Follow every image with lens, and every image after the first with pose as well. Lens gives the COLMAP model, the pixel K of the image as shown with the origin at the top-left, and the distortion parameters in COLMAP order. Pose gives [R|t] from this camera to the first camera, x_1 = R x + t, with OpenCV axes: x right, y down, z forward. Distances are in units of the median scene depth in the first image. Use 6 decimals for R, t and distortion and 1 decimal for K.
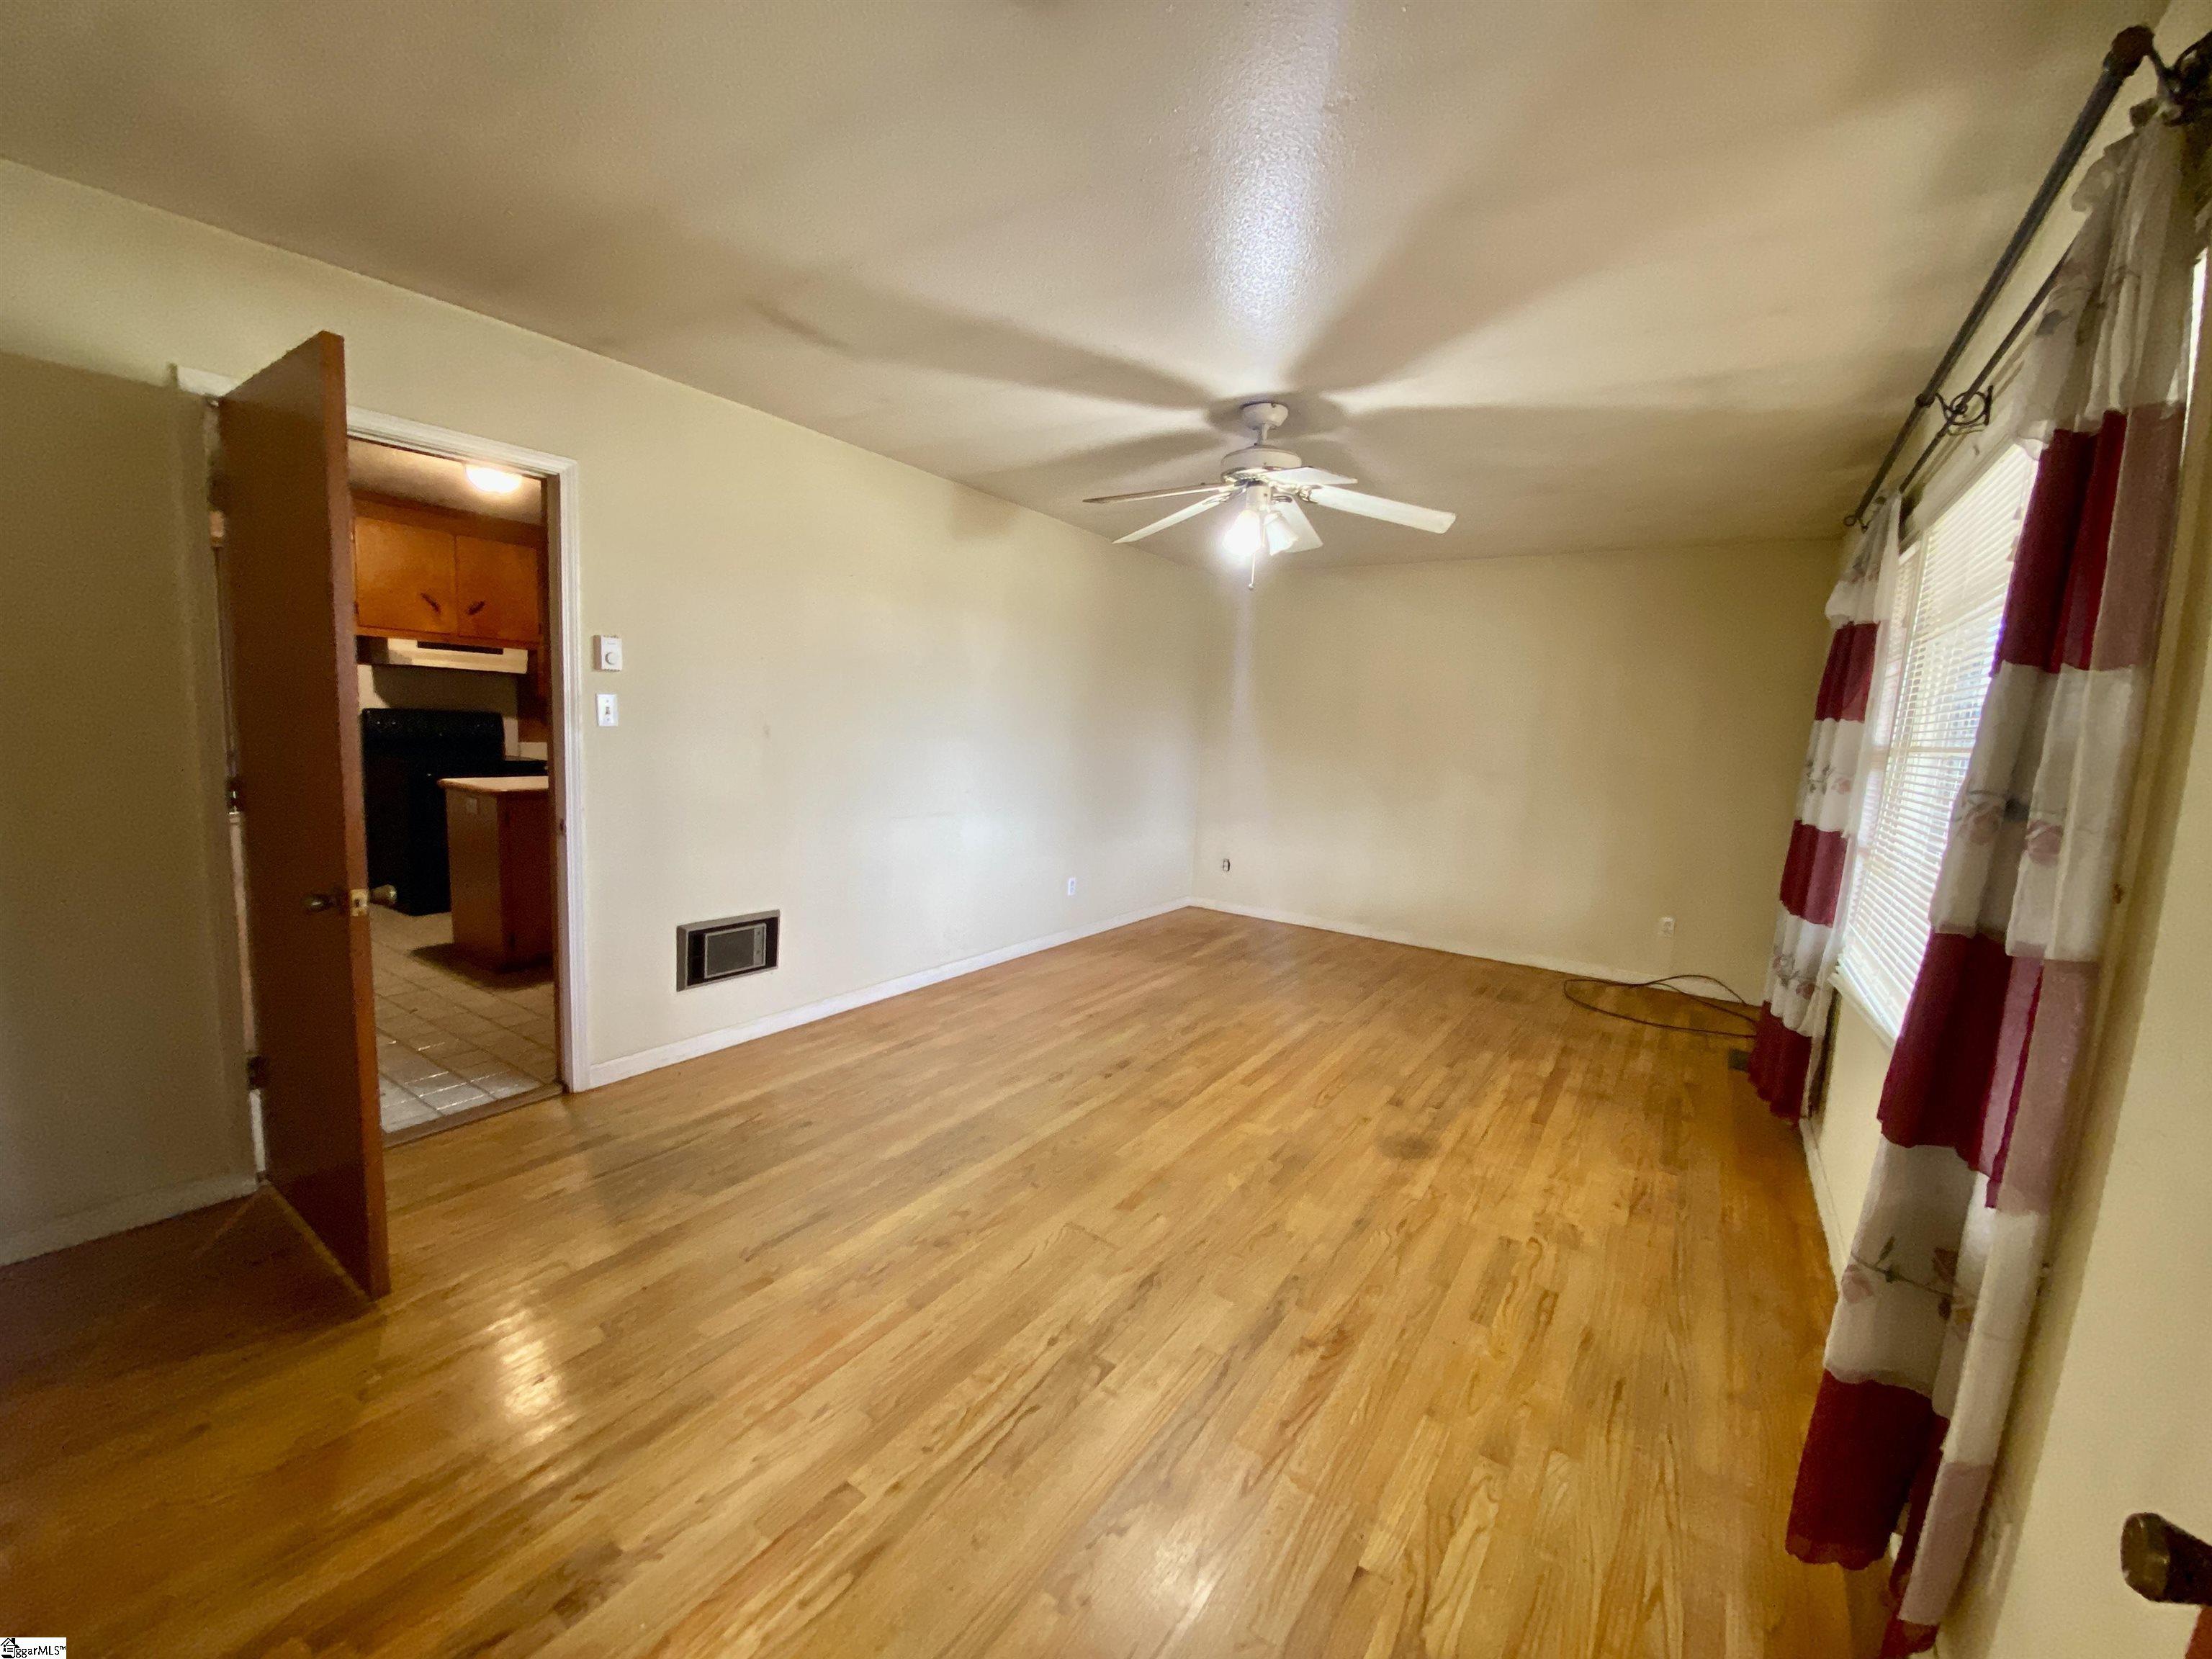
lens RADIAL K [[906.7, 0, 1105.0], [0, 906.7, 835.6], [0, 0, 1]] dist [0.024532, -0.021509]
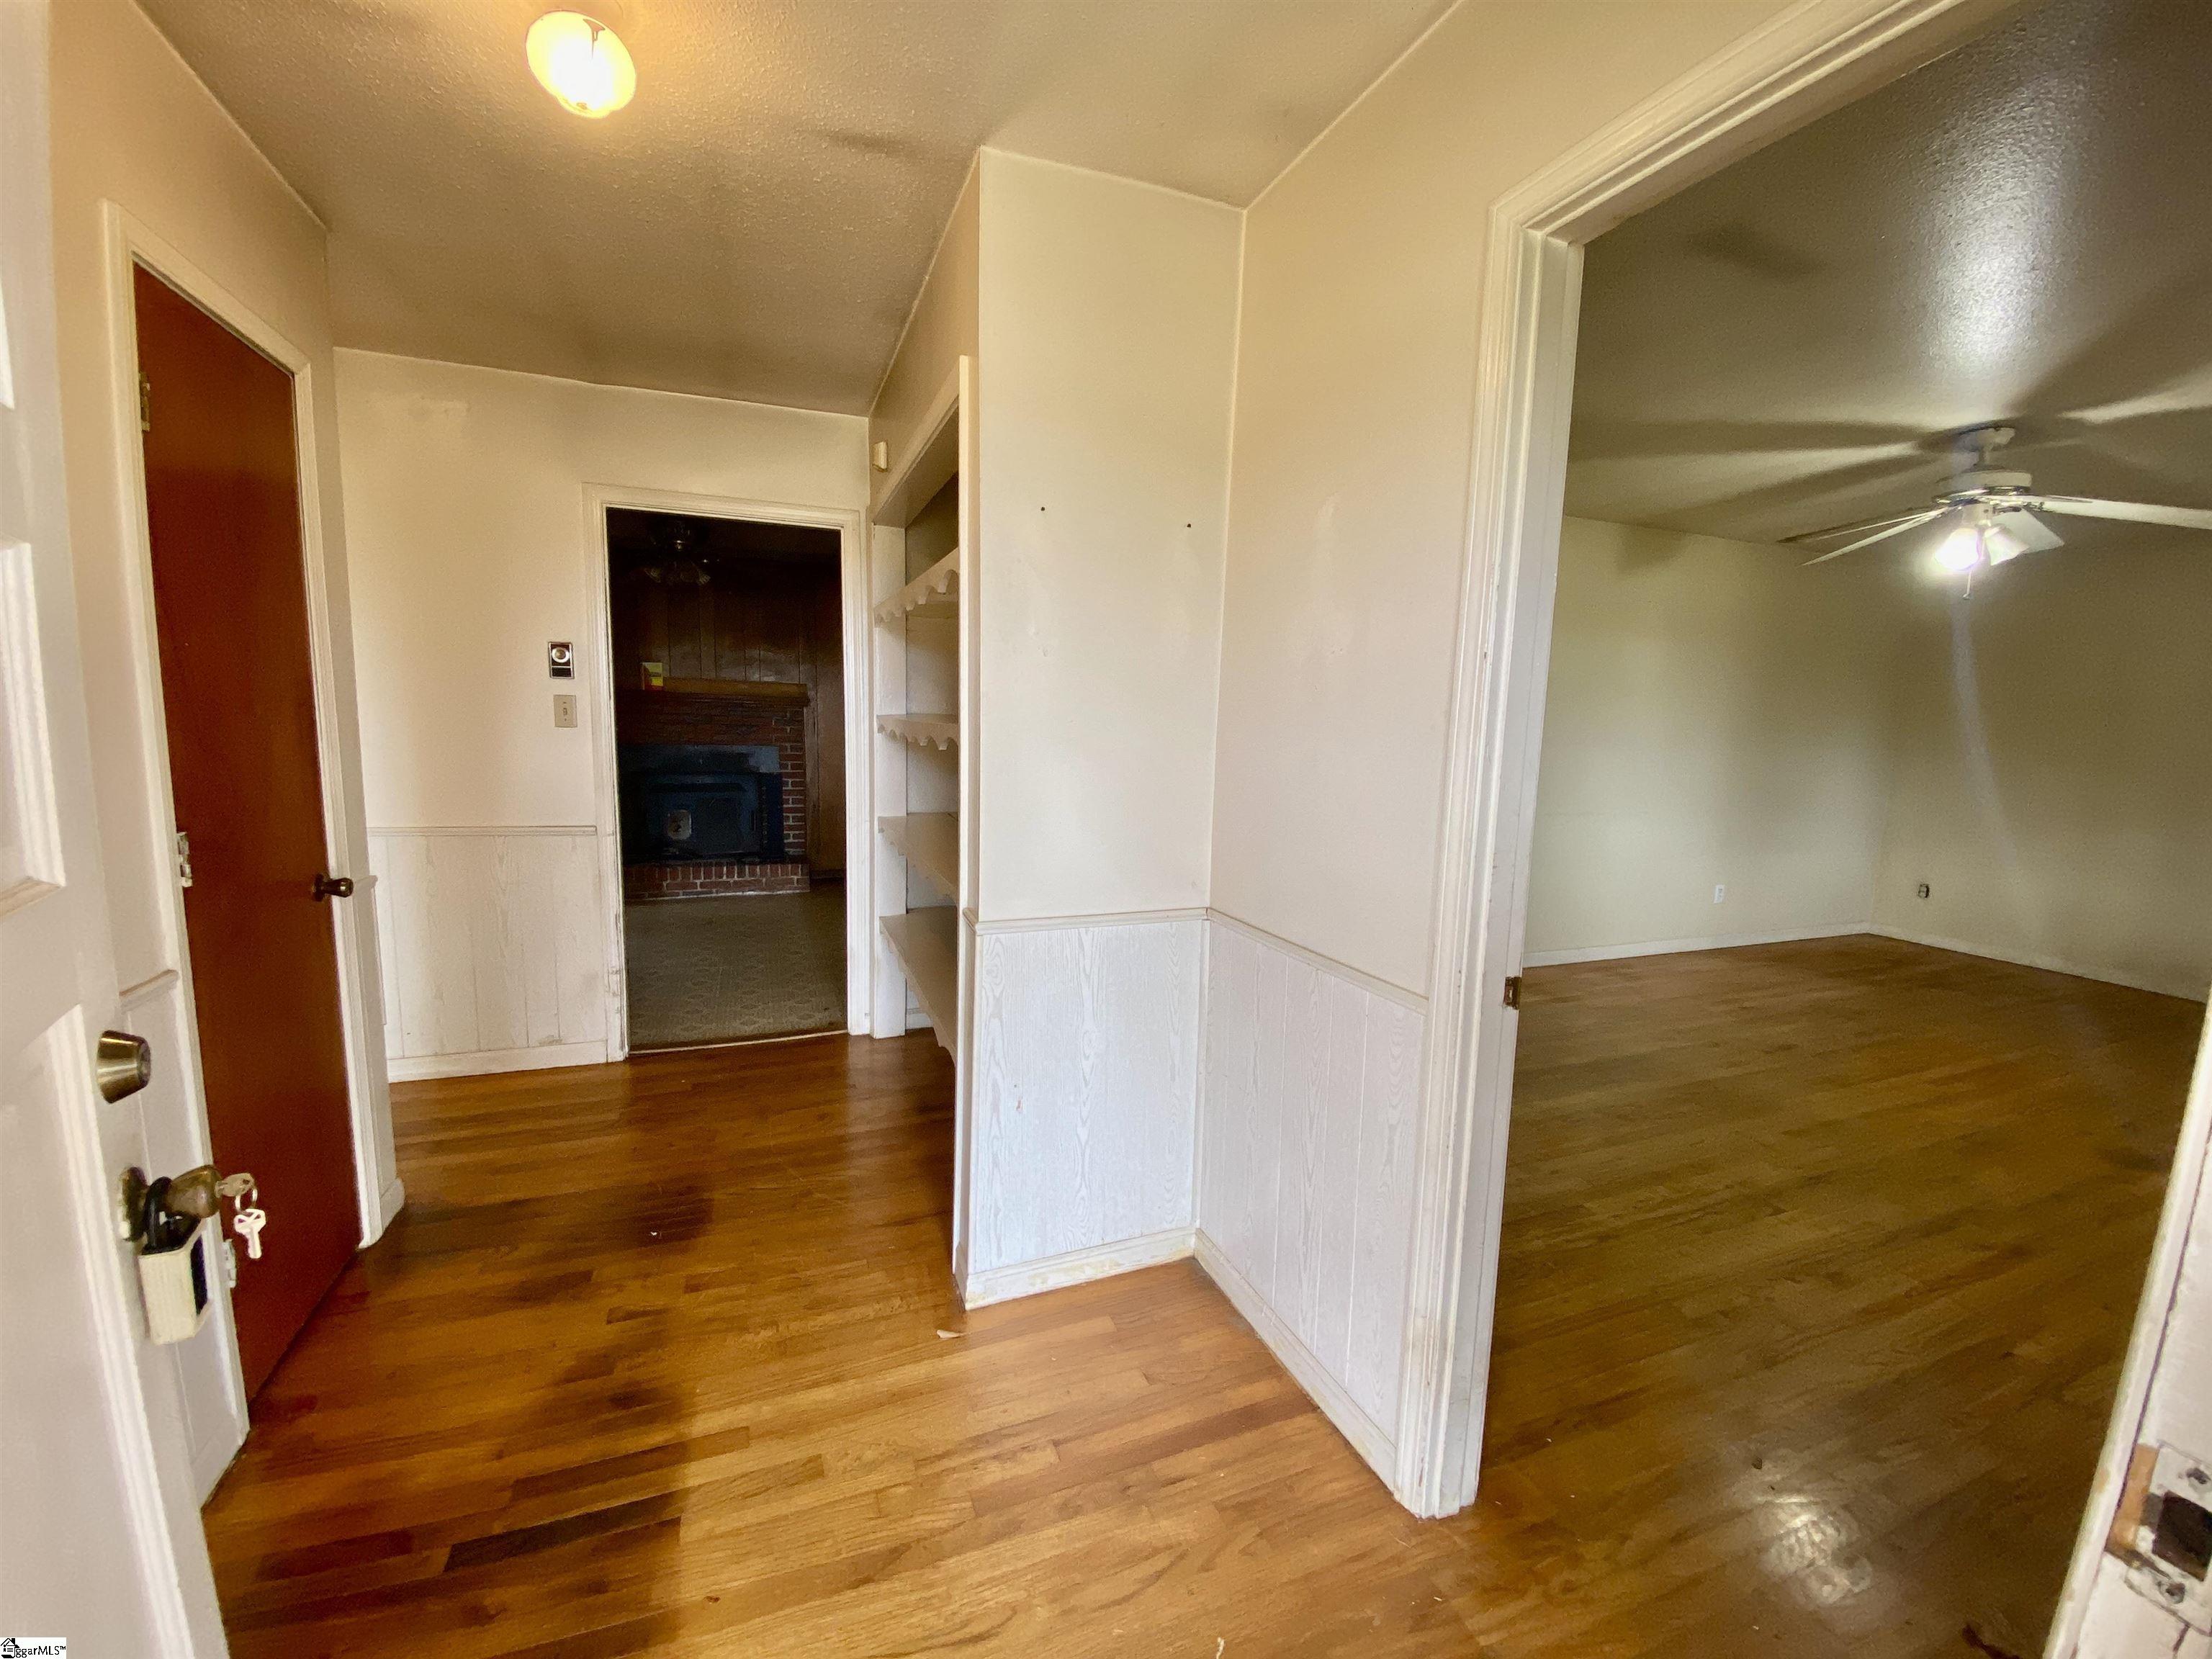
lens RADIAL K [[906.7, 0, 1105.0], [0, 906.7, 835.6], [0, 0, 1]] dist [0.024532, -0.021509]
pose [[0.822282, 0.044757, -0.567318, -0.048781], [-0.055432, 0.998461, -0.001574, 0.058281], [0.566374, 0.032741, 0.823498, -0.434576]]
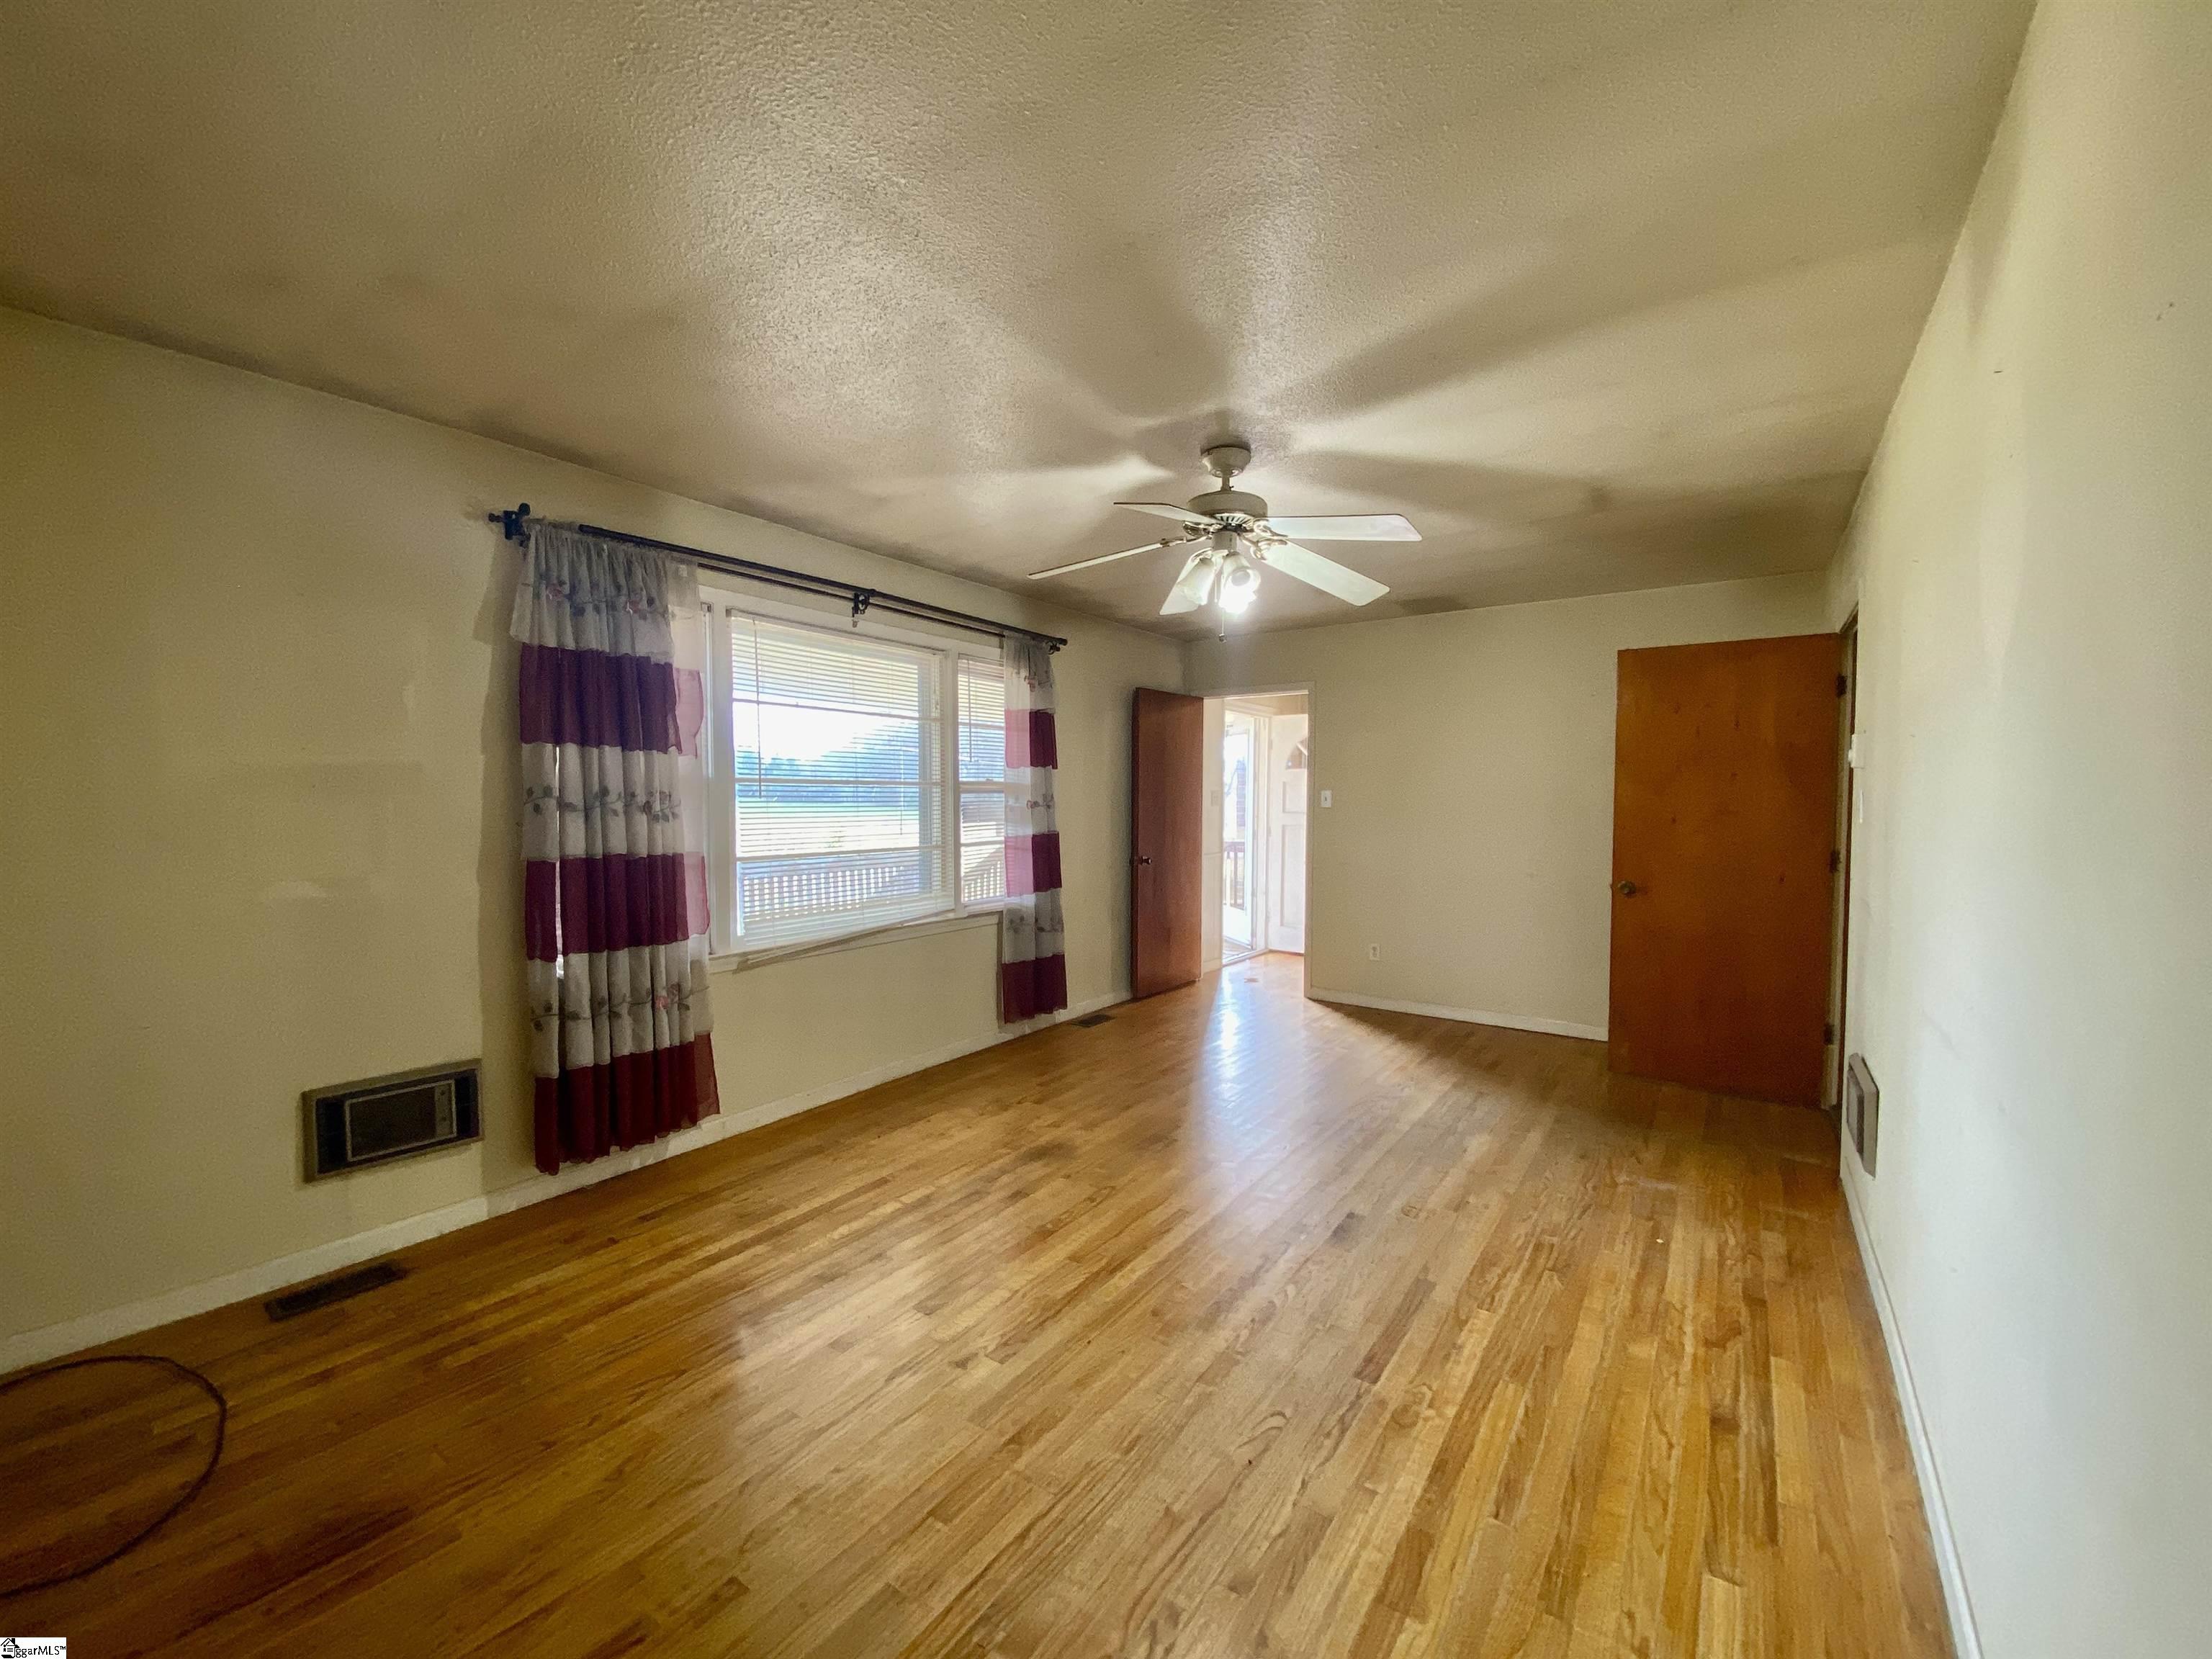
lens RADIAL K [[906.7, 0, 1105.0], [0, 906.7, 835.6], [0, 0, 1]] dist [0.024532, -0.021509]
pose [[-0.998405, -0.053617, 0.017656, 0.269134], [-0.049848, 0.984184, 0.169990, -0.241384], [-0.026491, 0.168839, -0.985288, 2.069588]]
